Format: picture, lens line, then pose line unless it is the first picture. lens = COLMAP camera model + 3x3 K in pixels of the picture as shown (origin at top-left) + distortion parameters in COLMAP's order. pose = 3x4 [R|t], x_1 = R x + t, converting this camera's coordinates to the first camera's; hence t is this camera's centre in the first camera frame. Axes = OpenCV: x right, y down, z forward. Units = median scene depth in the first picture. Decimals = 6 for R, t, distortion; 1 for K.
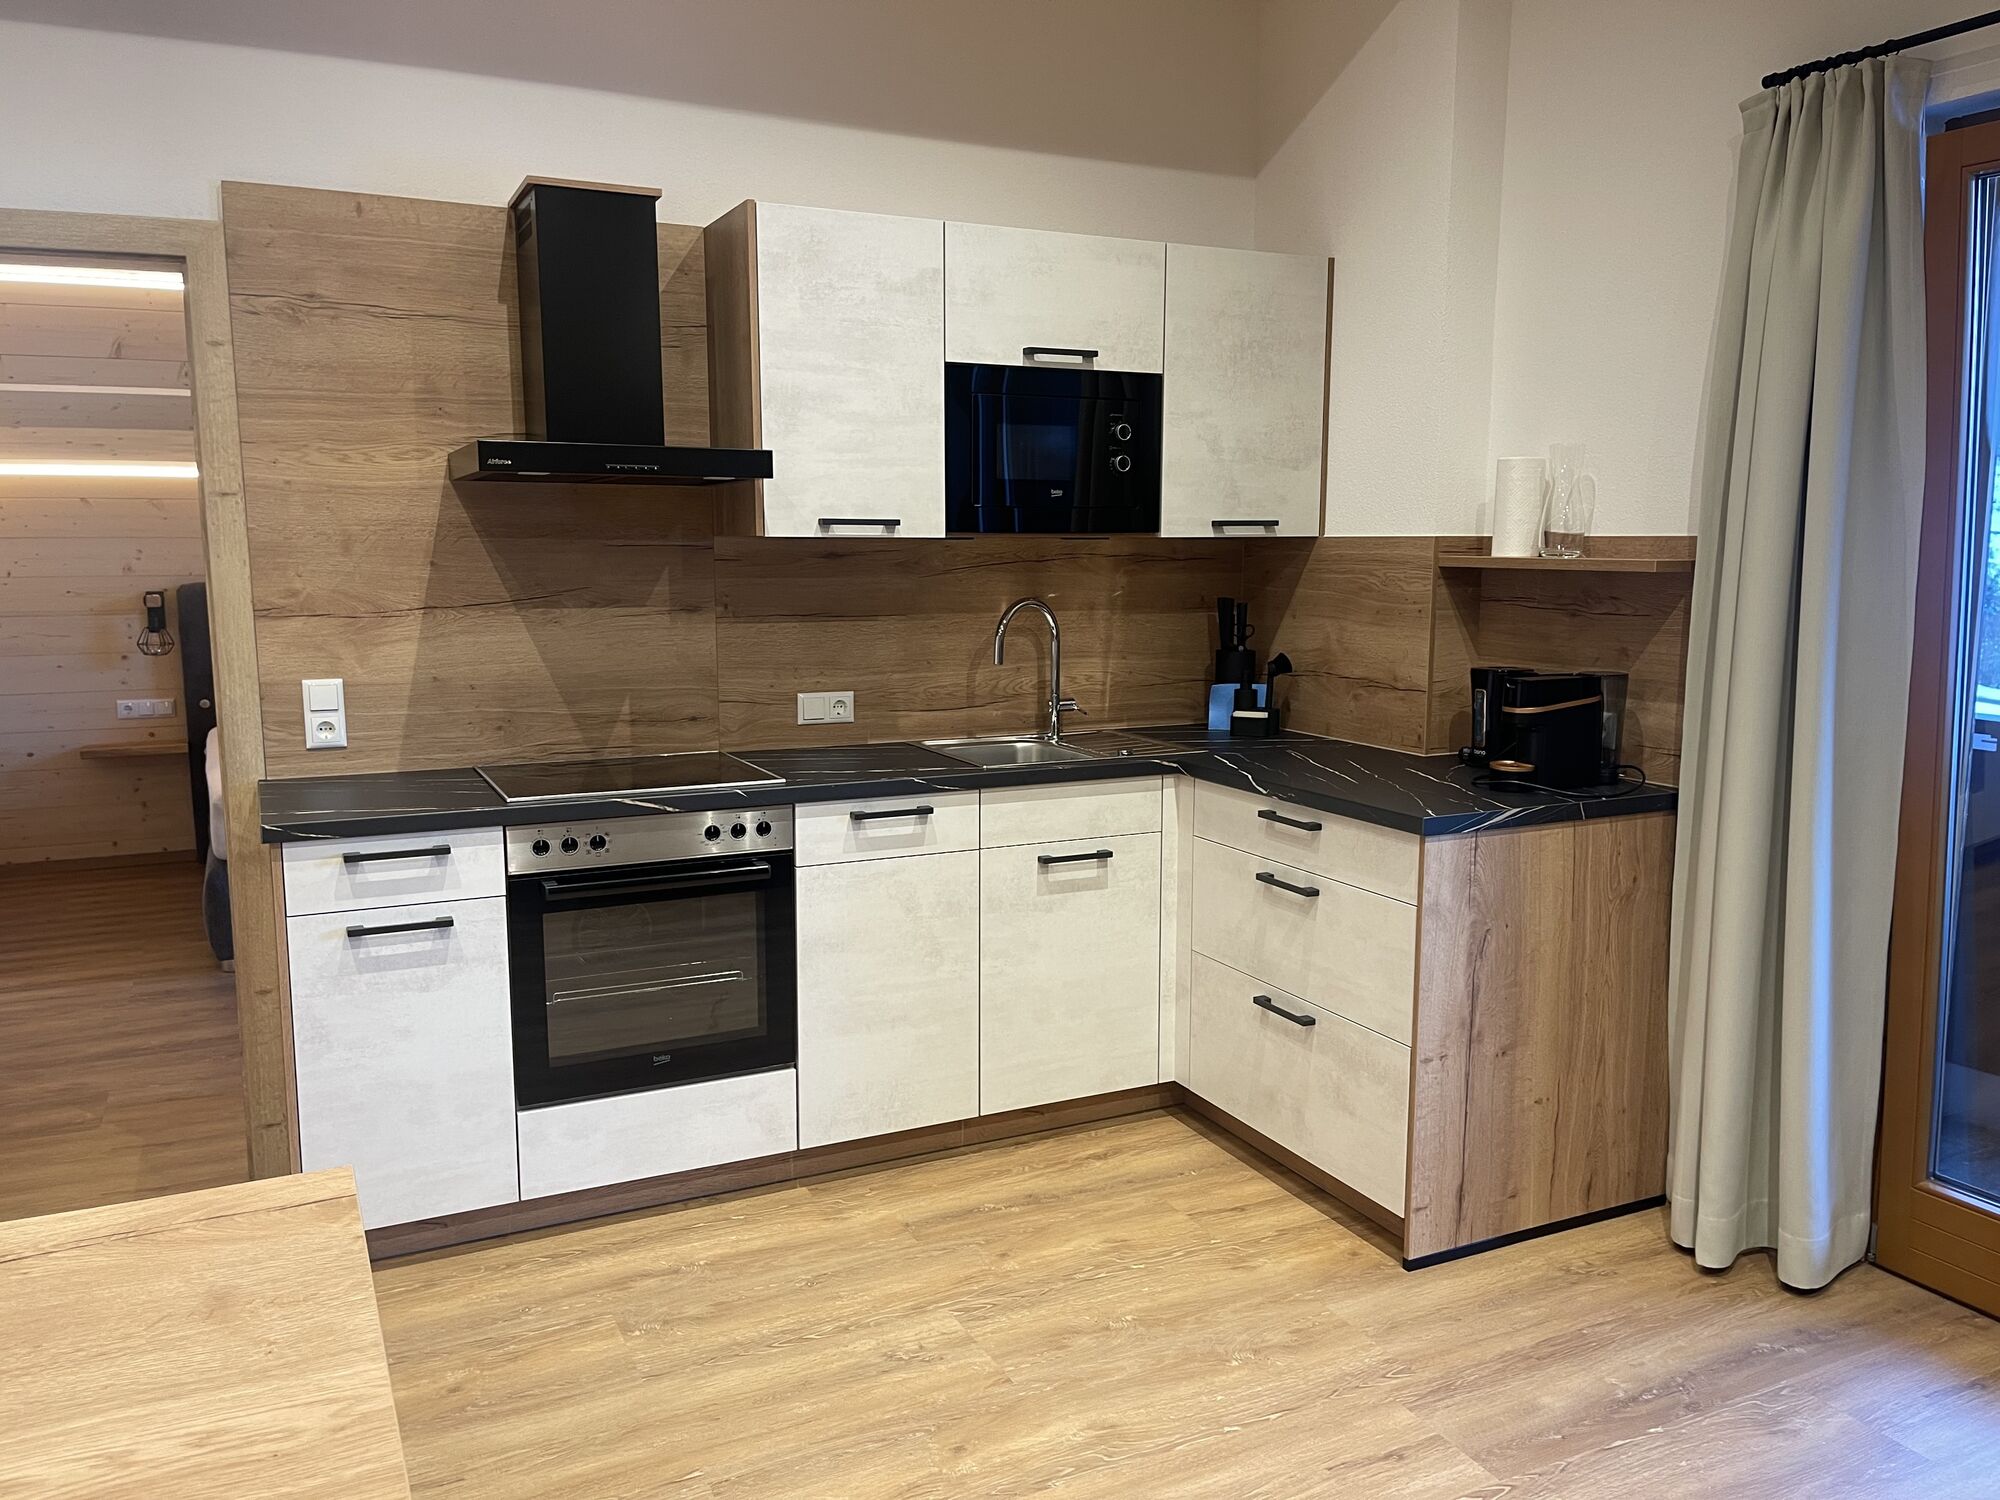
lens RADIAL K [[1474.4, 0, 1000.0], [0, 1474.4, 750.0], [0, 0, 1]] dist [0.000671, 0.000821]
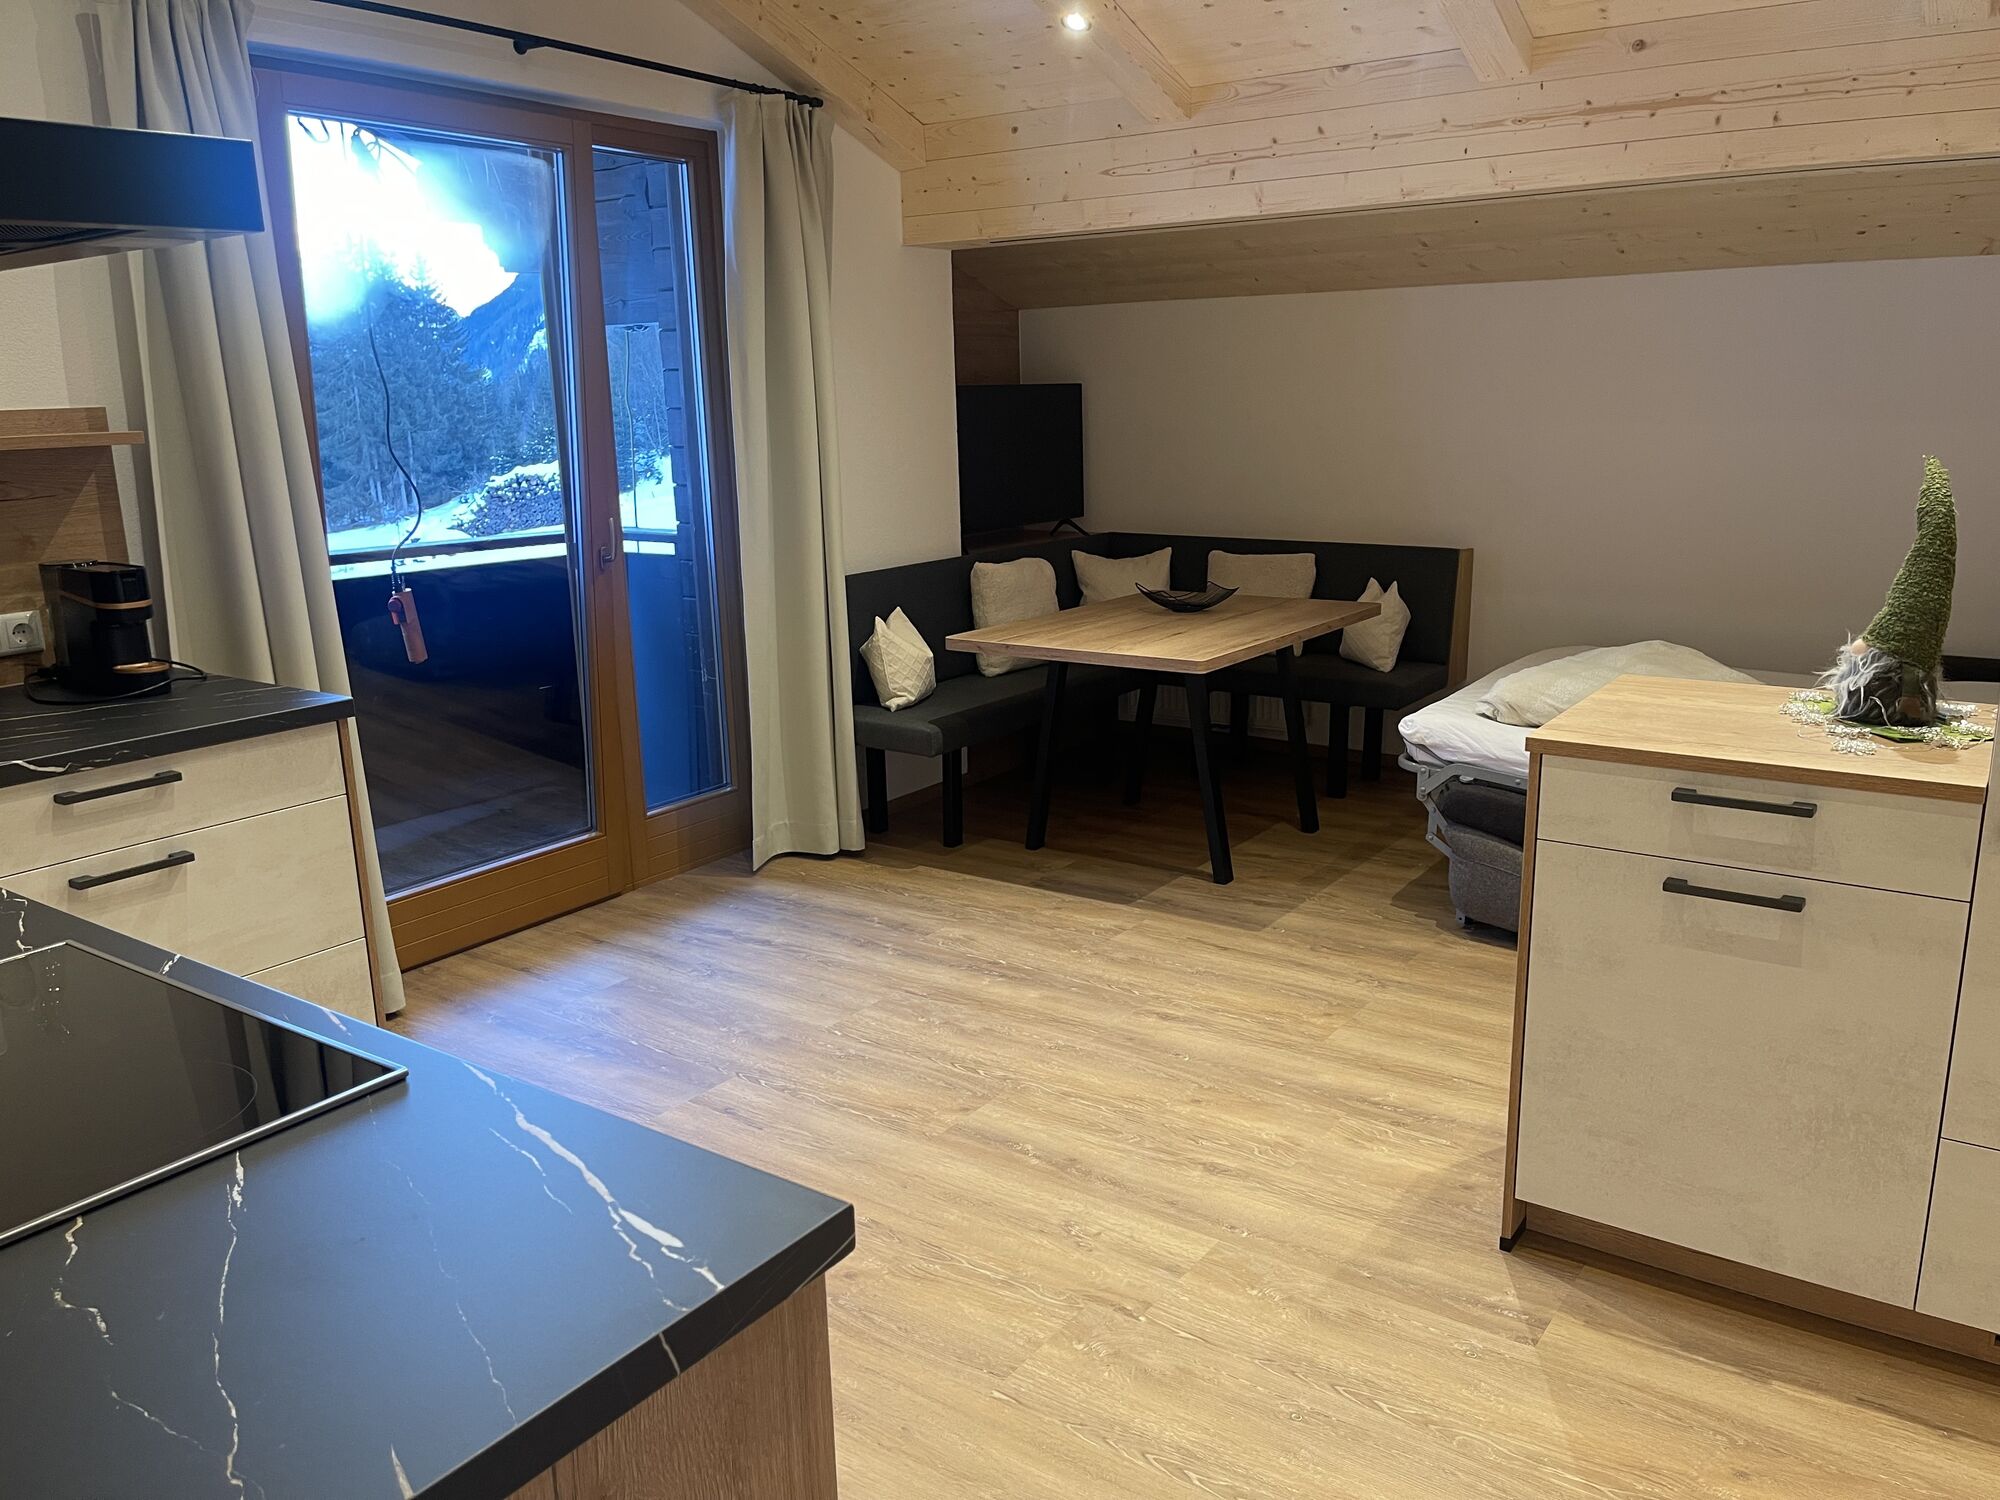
lens RADIAL K [[1474.4, 0, 1000.0], [0, 1474.4, 750.0], [0, 0, 1]] dist [0.000671, 0.000821]
pose [[-0.493511, -0.189669, 0.848807, -0.673398], [0.145149, 0.944284, 0.295396, -0.129918], [-0.857542, 0.268984, -0.438484, 0.956440]]
